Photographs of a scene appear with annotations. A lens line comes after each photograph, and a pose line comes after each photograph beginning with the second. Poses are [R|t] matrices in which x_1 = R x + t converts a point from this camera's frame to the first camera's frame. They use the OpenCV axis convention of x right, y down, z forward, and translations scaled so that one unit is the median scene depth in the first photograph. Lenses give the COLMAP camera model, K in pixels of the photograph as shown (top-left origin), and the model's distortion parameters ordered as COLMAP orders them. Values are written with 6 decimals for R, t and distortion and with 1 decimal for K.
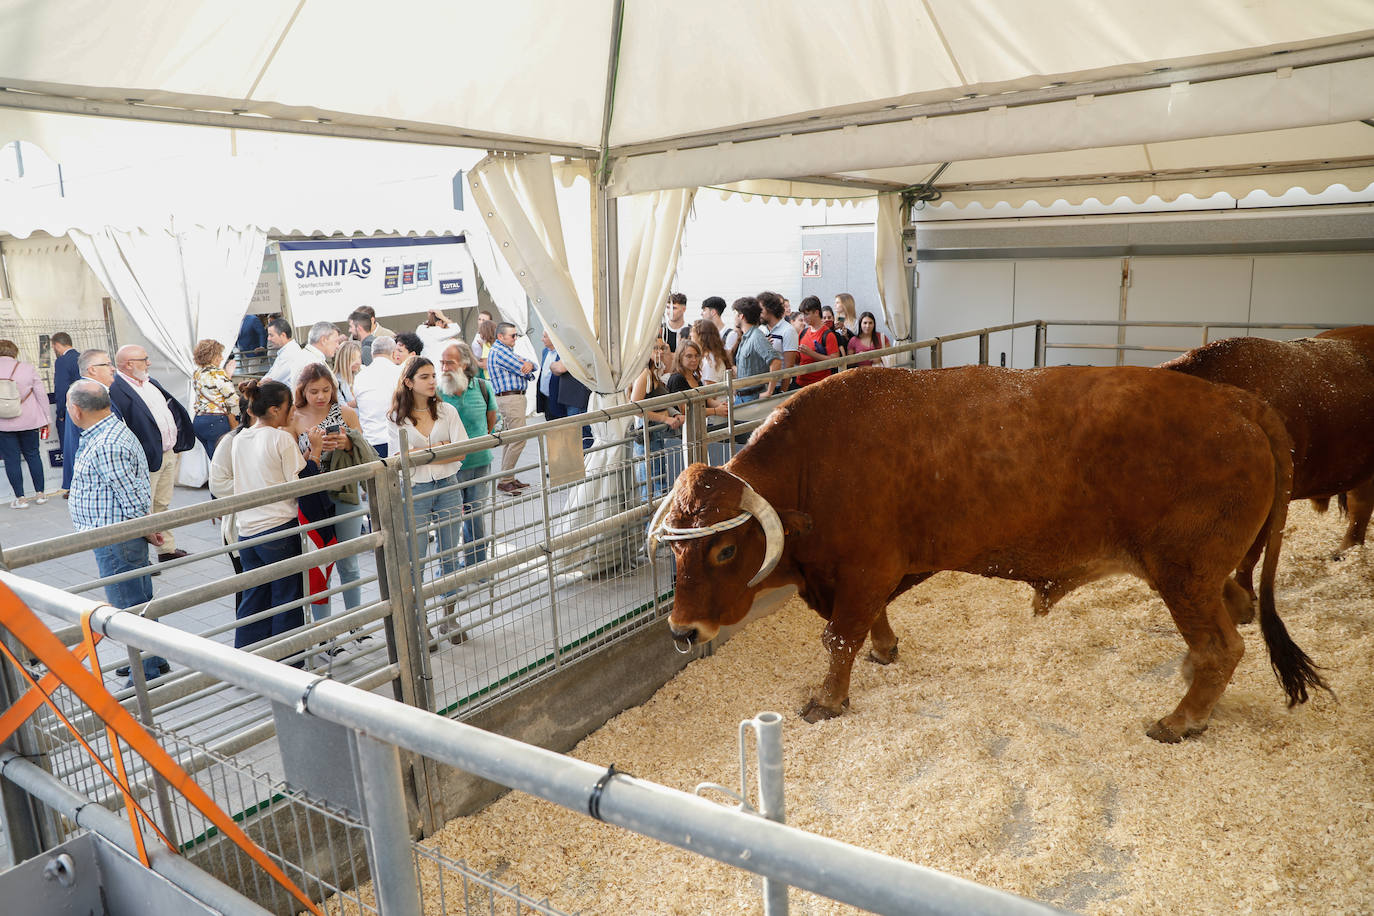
lens RADIAL K [[948.7, 0, 672.6], [0, 948.7, 453.3], [0, 0, 1]] dist [-0.130829, 0.093660]
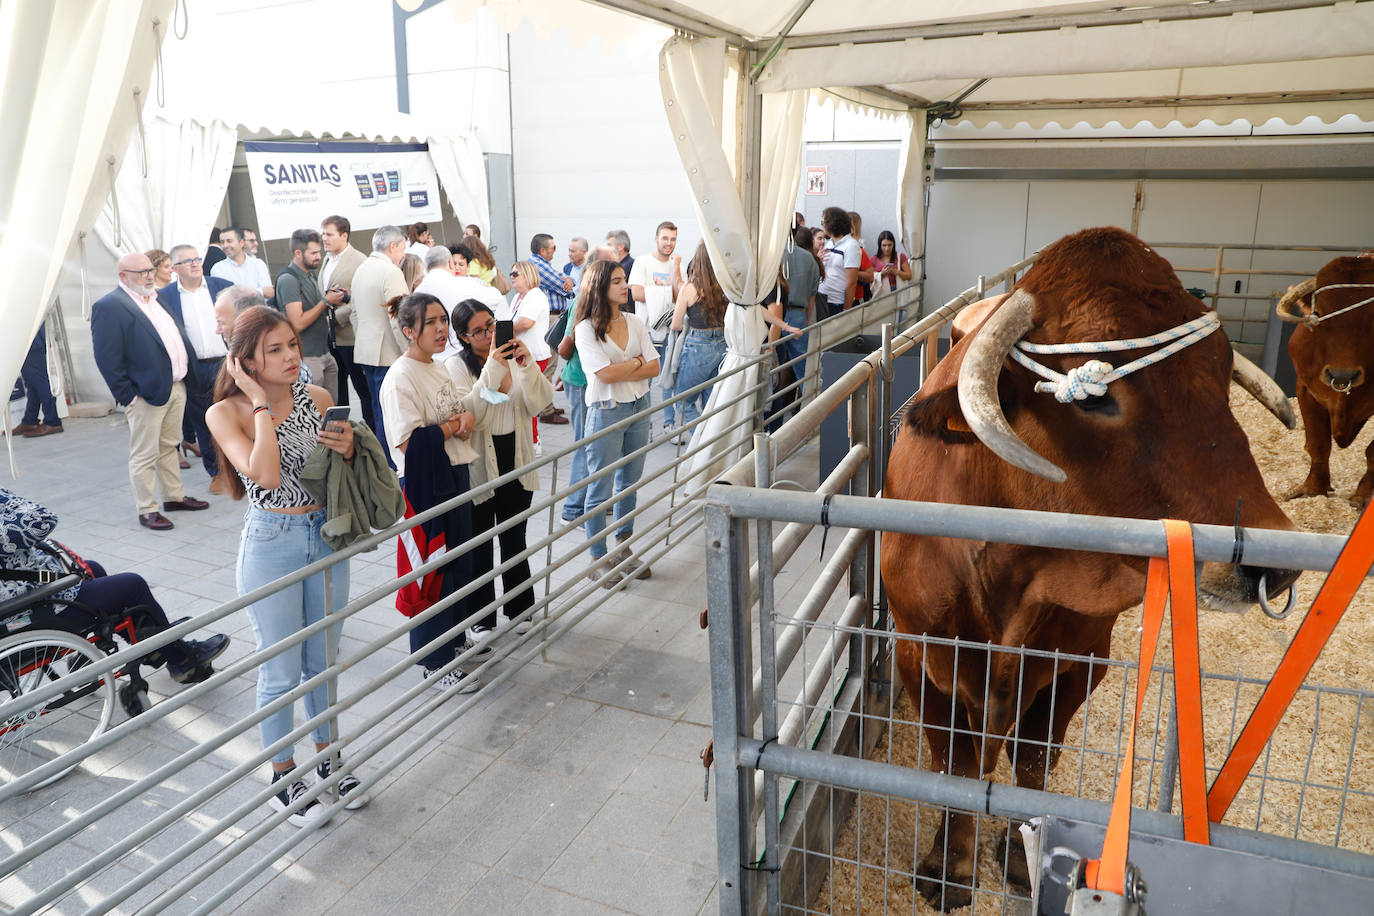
lens RADIAL K [[945.8, 0, 680.6], [0, 945.8, 455.6], [0, 0, 1]] dist [-0.128050, 0.091156]
pose [[0.982732, -0.029391, 0.182687, -0.325446], [0.015316, 0.996837, 0.077980, 0.012875], [-0.184402, -0.073835, 0.980074, 0.087468]]
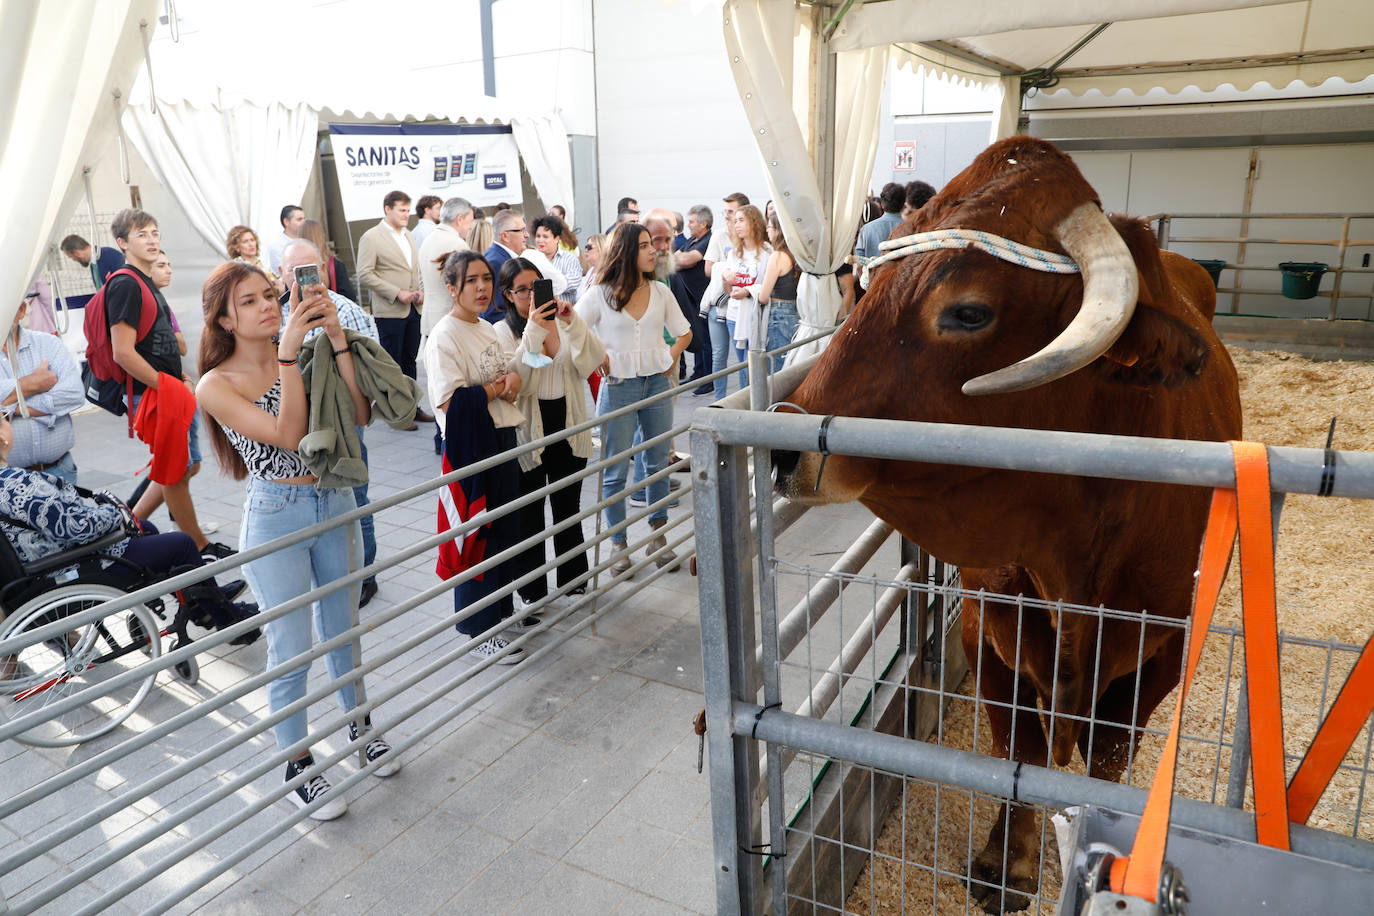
lens RADIAL K [[944.6, 0, 678.8], [0, 944.6, 456.0], [0, 0, 1]] dist [-0.129071, 0.091333]
pose [[0.996568, -0.018834, 0.080603, -0.293527], [0.011897, 0.996250, 0.085694, 0.032960], [-0.081915, -0.084441, 0.993056, 0.113820]]
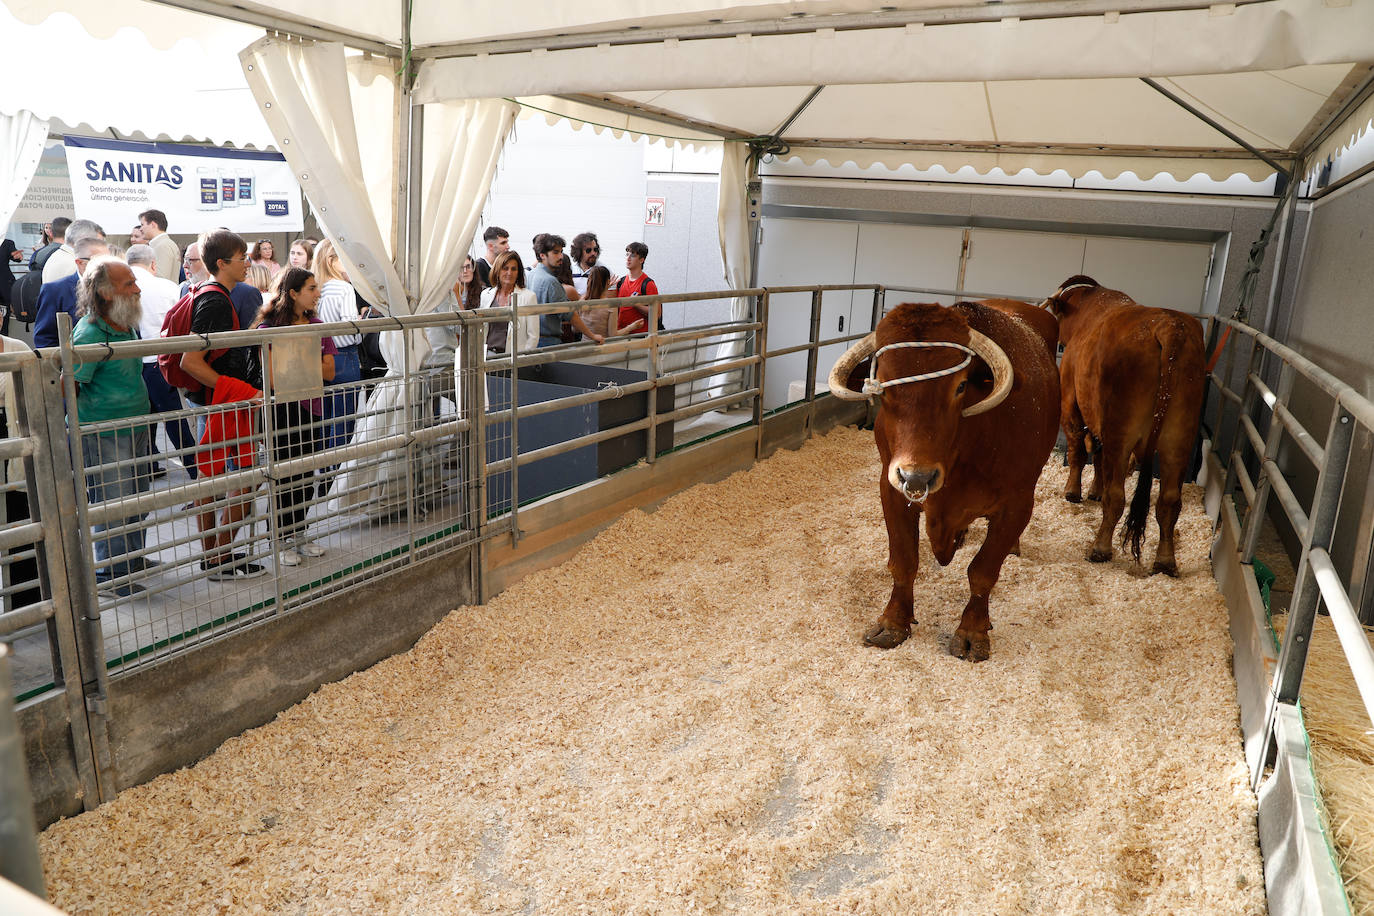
lens RADIAL K [[944.6, 0, 678.8], [0, 944.6, 456.0], [0, 0, 1]] dist [-0.129071, 0.091333]
pose [[0.986674, 0.051965, 0.154188, 0.065366], [-0.058695, 0.997497, 0.039422, 0.017344], [-0.151754, -0.047947, 0.987255, 0.067905]]
